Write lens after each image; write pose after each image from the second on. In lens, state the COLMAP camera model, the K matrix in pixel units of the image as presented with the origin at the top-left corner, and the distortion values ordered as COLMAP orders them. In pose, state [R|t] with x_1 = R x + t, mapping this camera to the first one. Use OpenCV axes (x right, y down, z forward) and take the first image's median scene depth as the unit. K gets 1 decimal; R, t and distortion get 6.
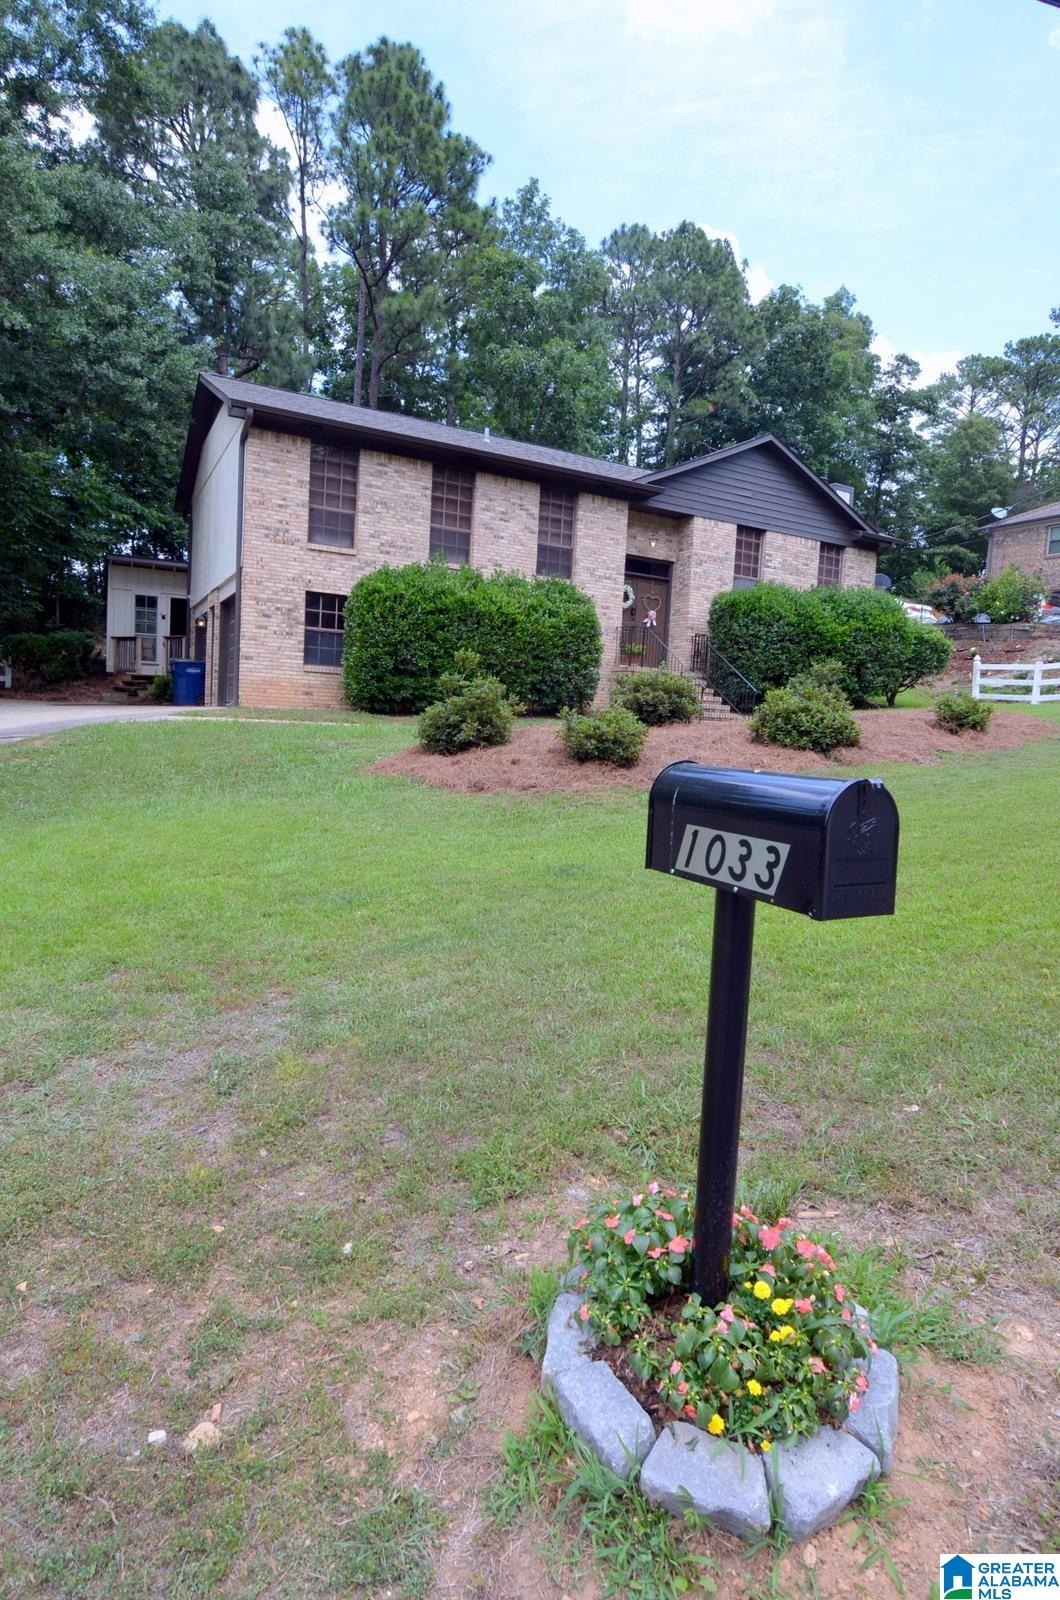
lens RADIAL K [[888.9, 0, 548.1], [0, 888.9, 791.1], [0, 0, 1]] dist [-0.034440, 0.014853]
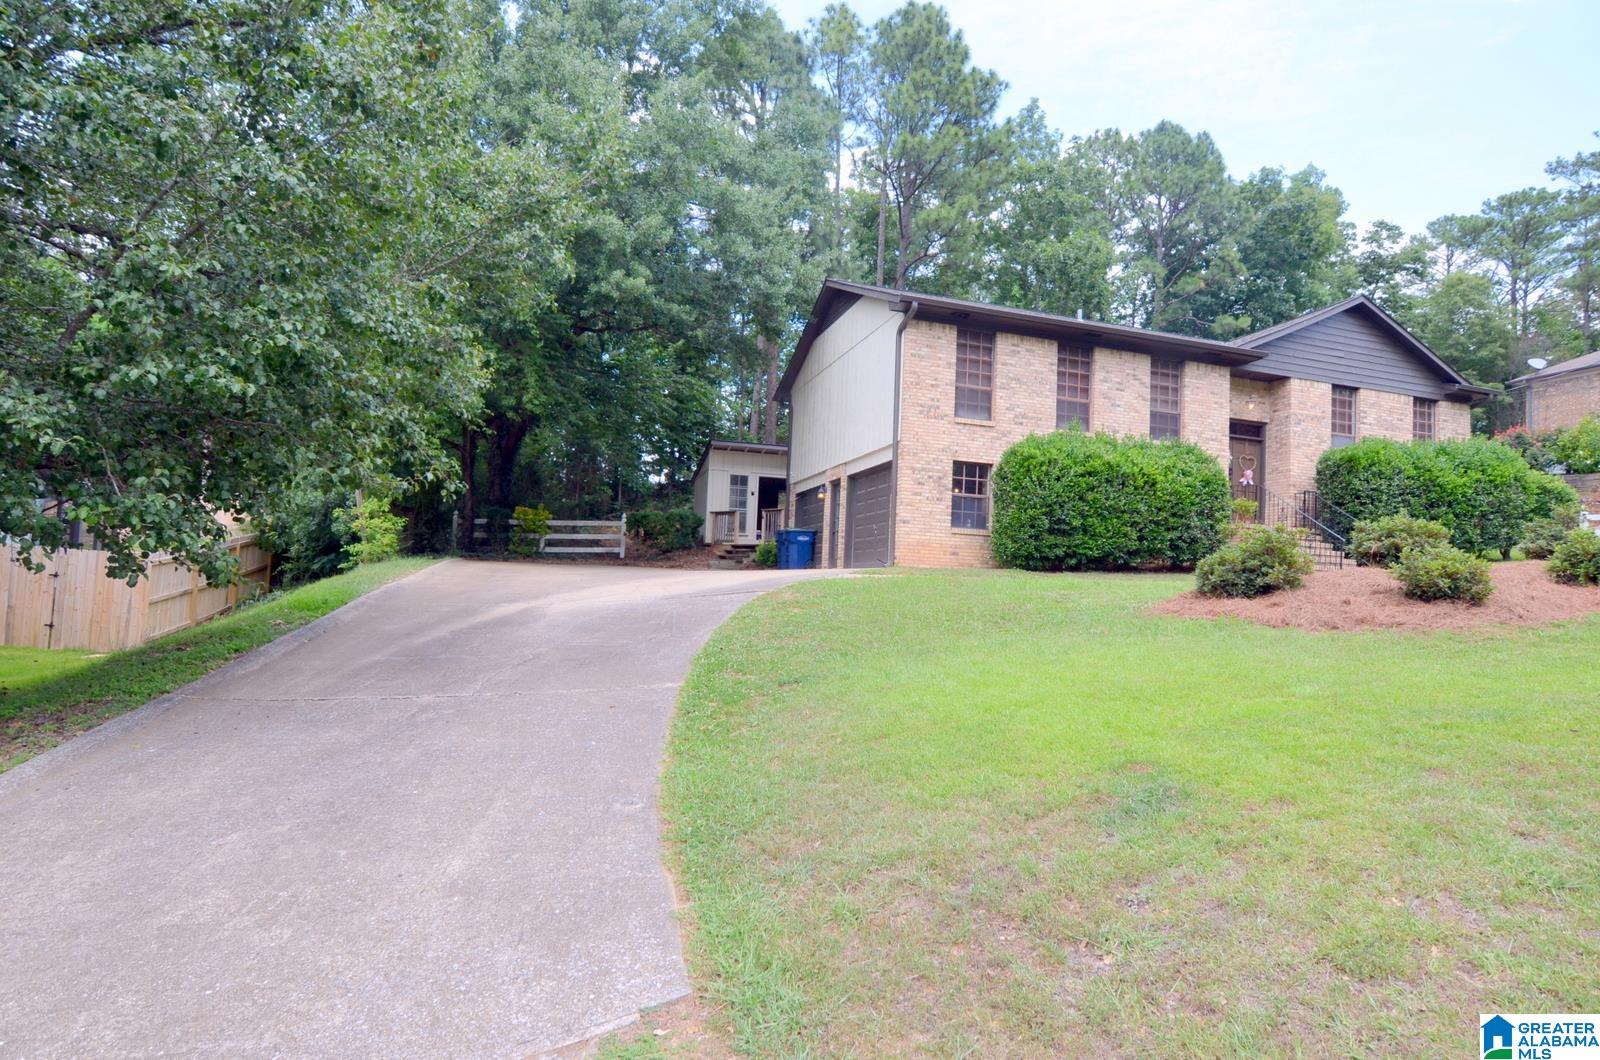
lens RADIAL K [[843.1, 0, 804.2], [0, 843.1, 548.8], [0, 0, 1]] dist [-0.026938, 0.002650]
pose [[0.980618, -0.020603, -0.194843, -0.198456], [-0.005070, 0.991455, -0.130354, 0.014627], [0.195864, 0.128815, 0.972134, -0.025442]]
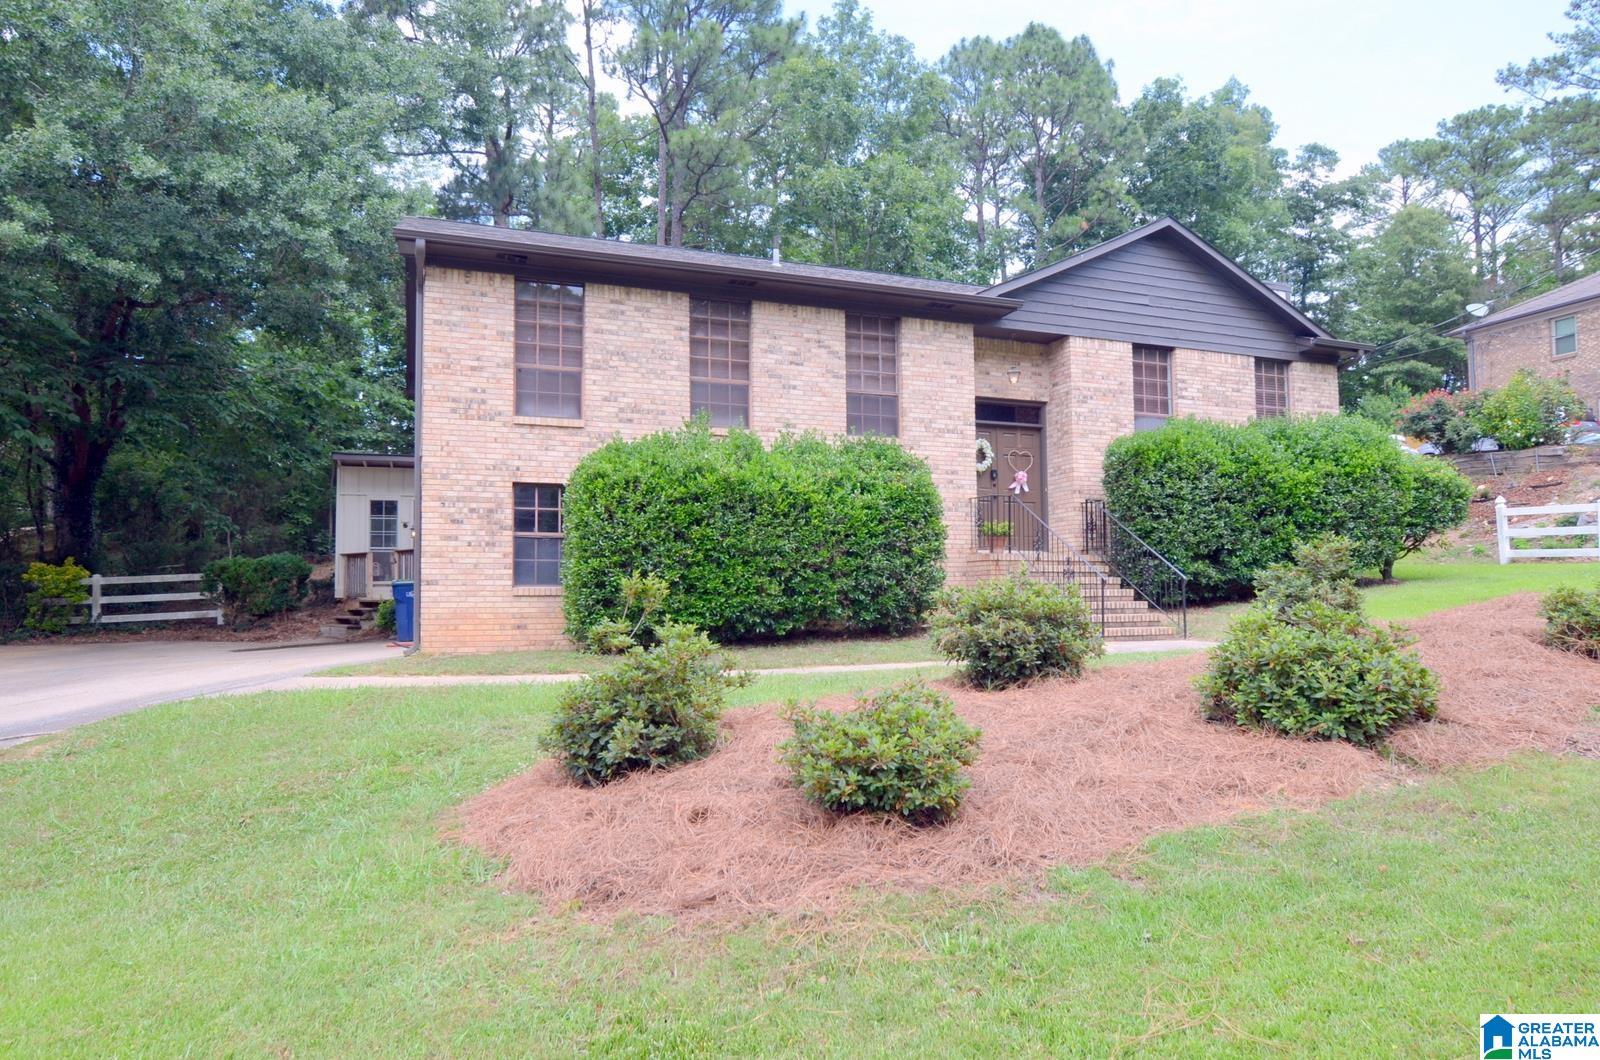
lens RADIAL K [[992.3, 0, 805.6], [0, 992.3, 547.4], [0, 0, 1]] dist [-0.027300, -0.001408]
pose [[0.990039, -0.068407, -0.123058, 0.039998], [0.051172, 0.989090, -0.138136, -0.042143], [0.131165, 0.130463, 0.982739, 0.204734]]
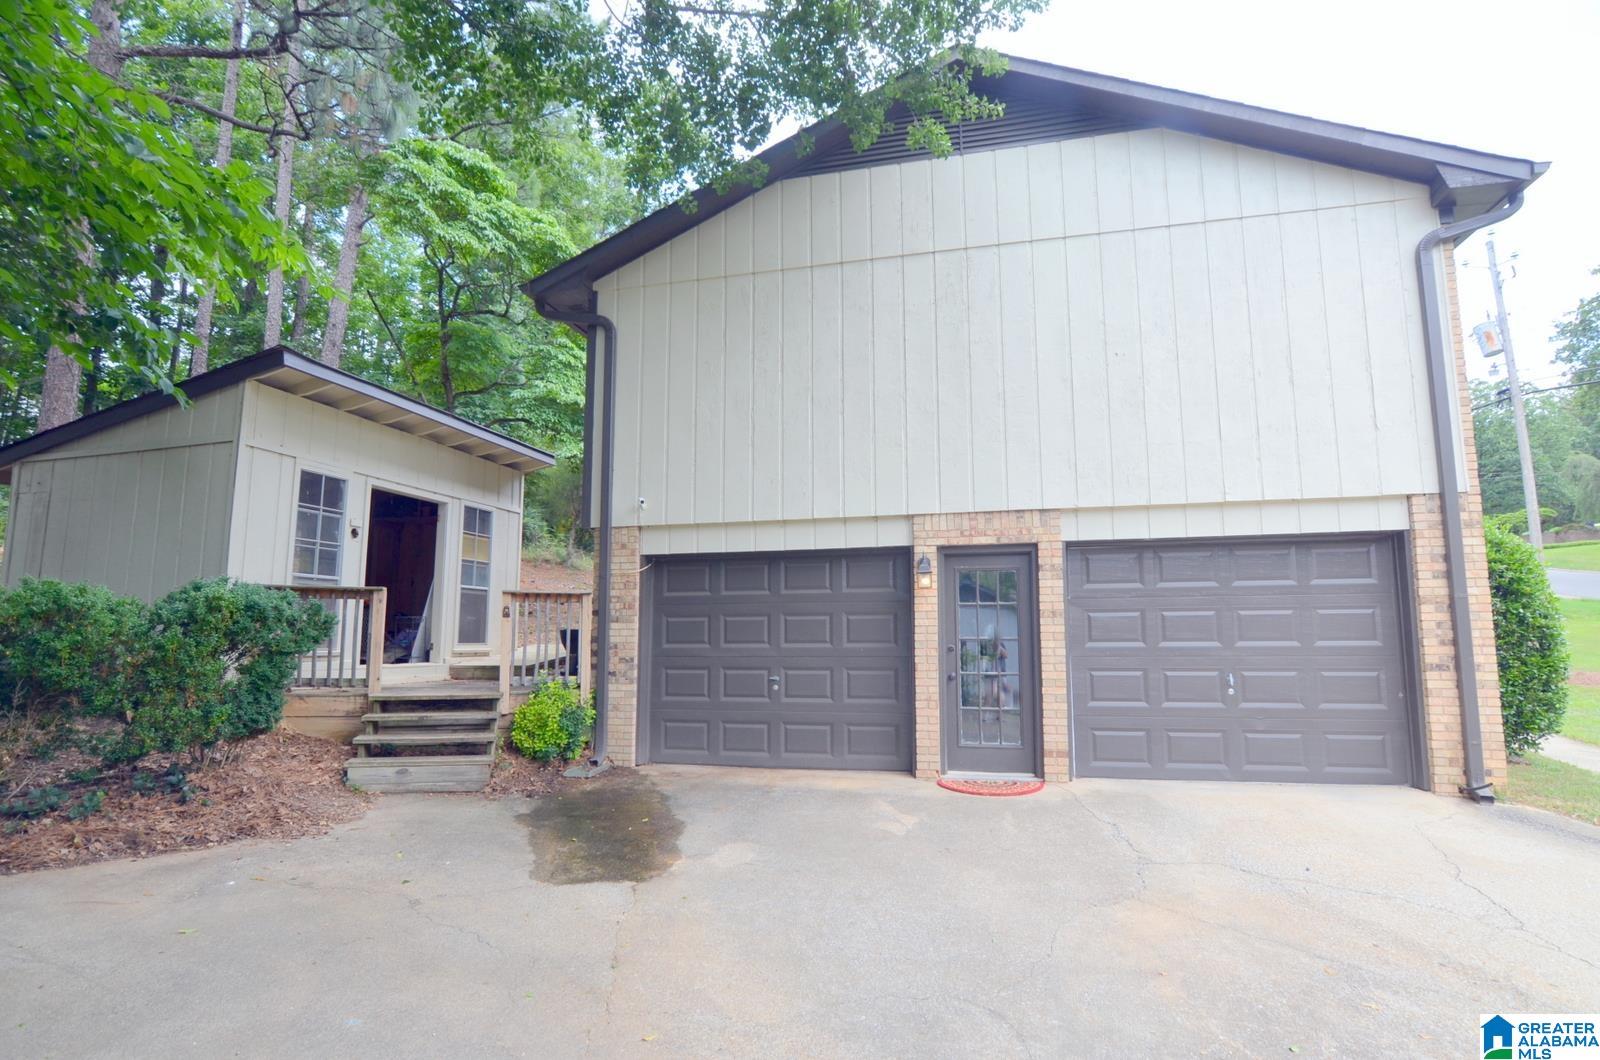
lens RADIAL K [[817.6, 0, 800.0], [0, 817.6, 530.0], [0, 0, 1]] dist [-0.038620, 0.015188]
pose [[0.666673, 0.040955, 0.744224, -0.691314], [0.093032, 0.986109, -0.137604, -0.157203], [-0.739522, 0.160973, 0.653602, 0.746677]]
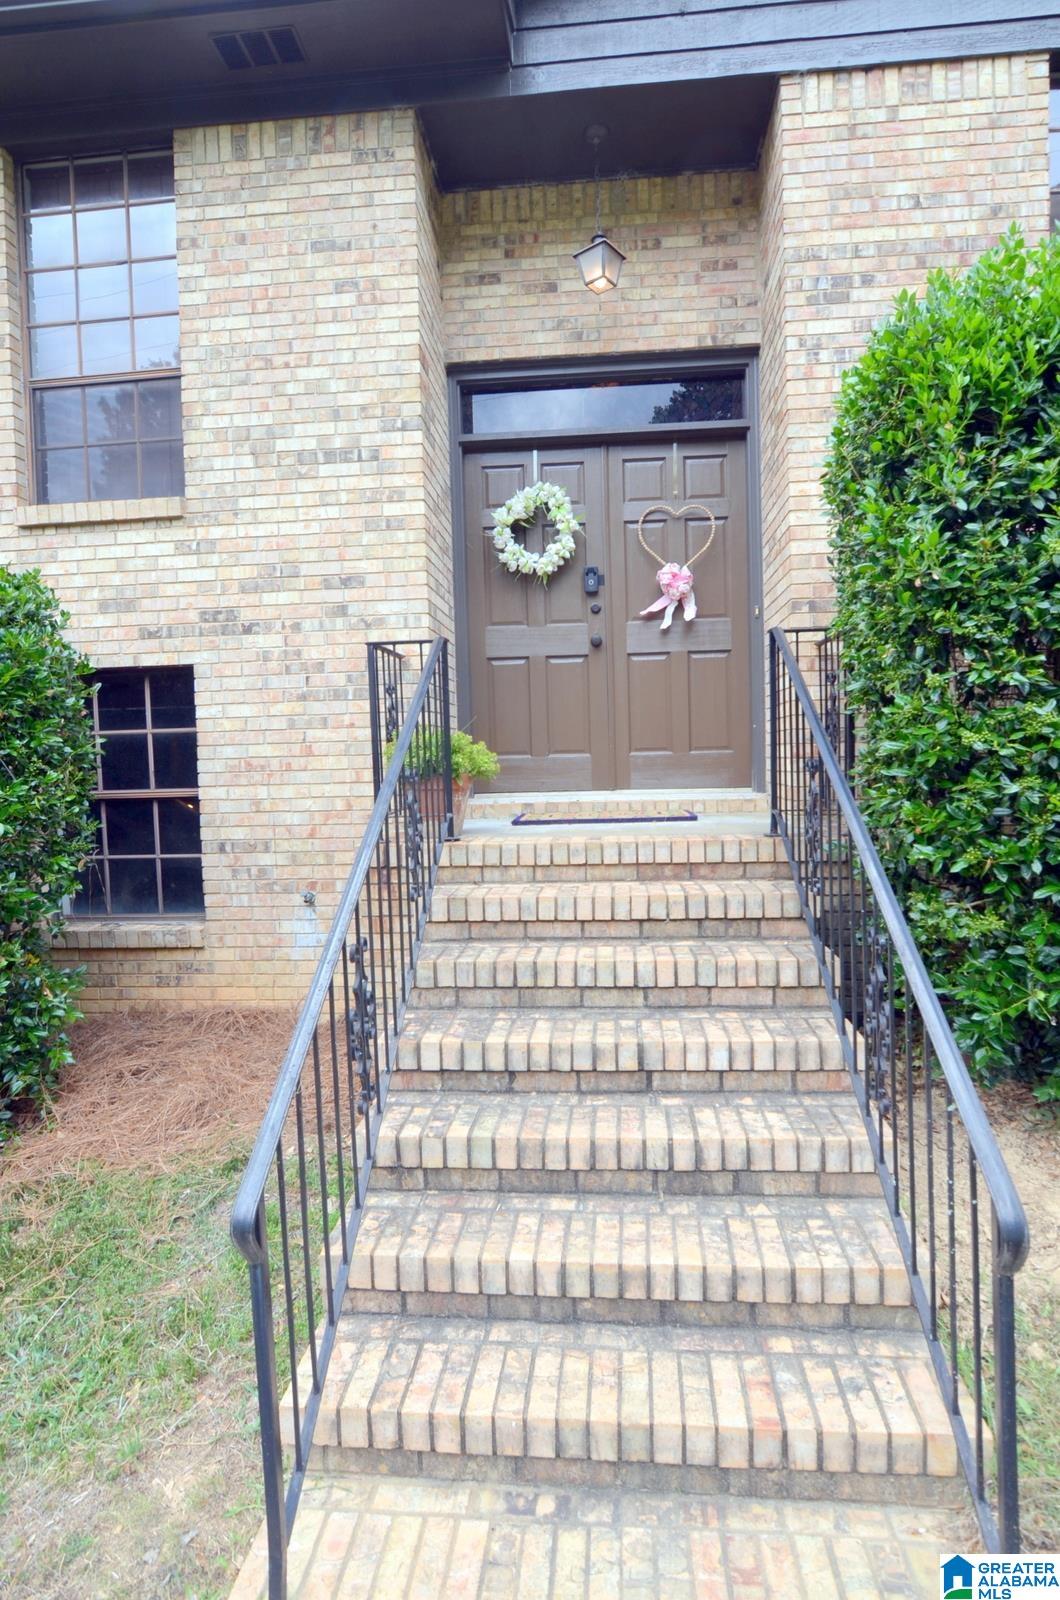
lens RADIAL K [[817.6, 0, 547.9], [0, 817.6, 793.6], [0, 0, 1]] dist [-0.038620, 0.015188]
pose [[0.838149, -0.051422, -0.543012, 0.208089], [0.031233, 0.998437, -0.046342, -0.129600], [0.544546, 0.021882, 0.838445, 0.791362]]
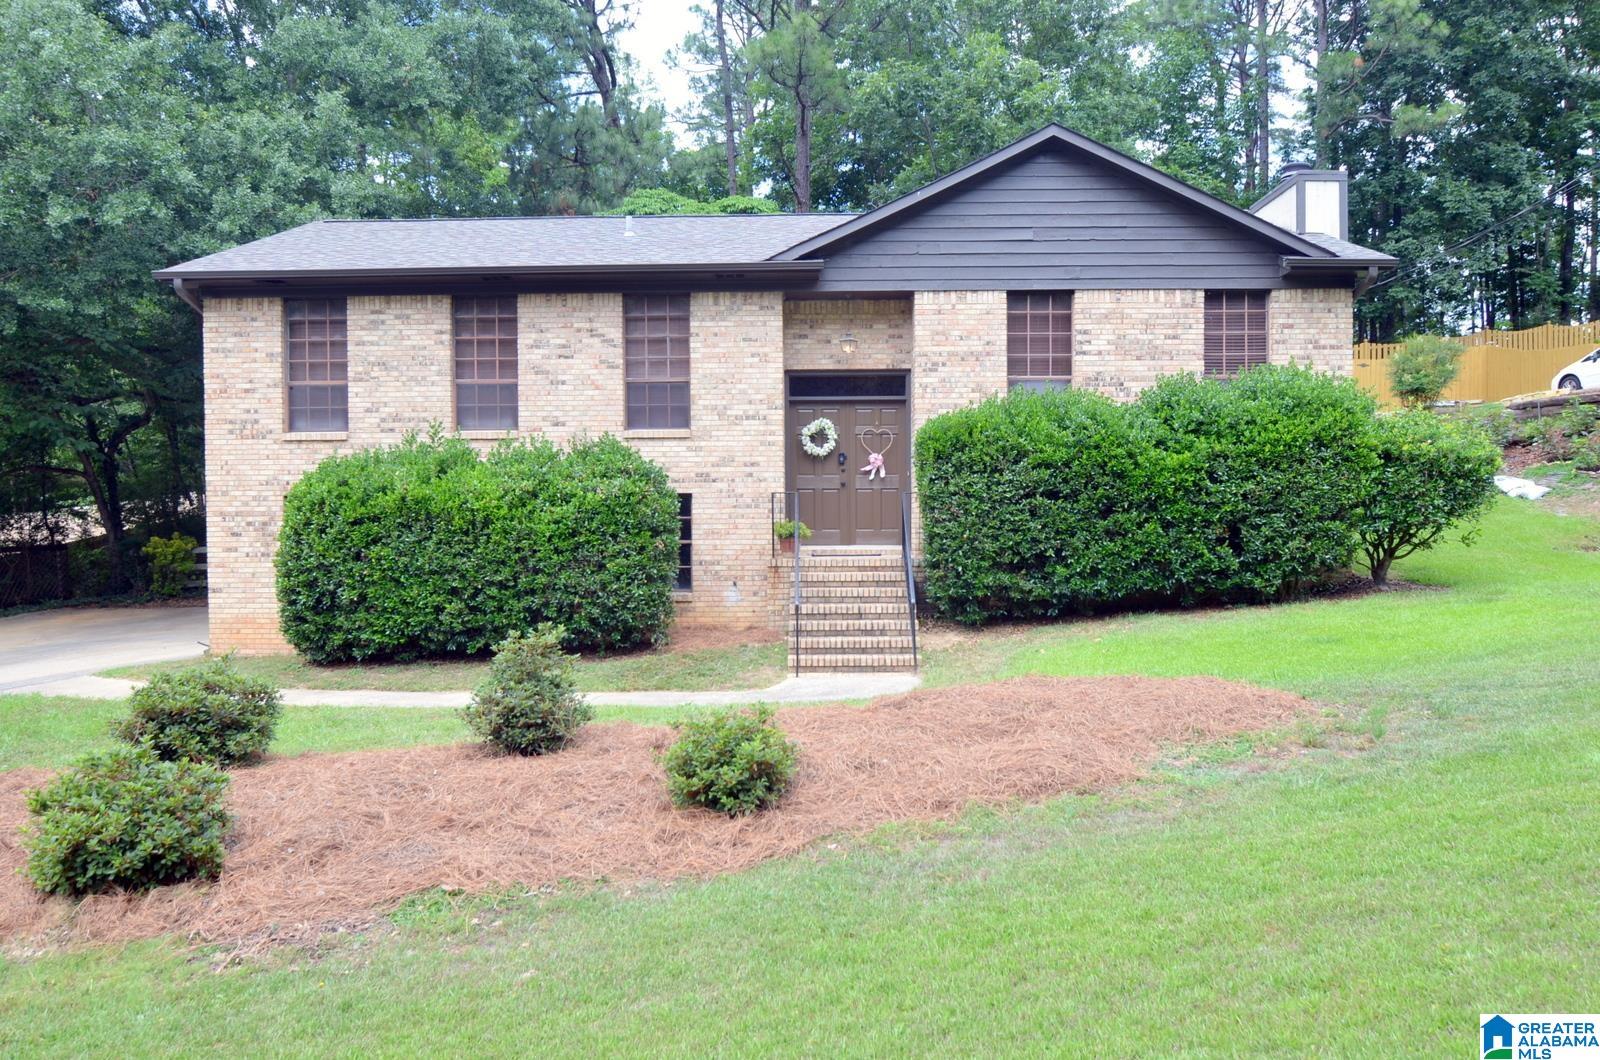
lens RADIAL K [[1108.1, 0, 804.5], [0, 1108.1, 548.3], [0, 0, 1]] dist [-0.028326, -0.003955]
pose [[0.871057, -0.047286, -0.488900, 0.443723], [0.015744, 0.997532, -0.068428, -0.086836], [0.490929, 0.051908, 0.869652, 0.317689]]
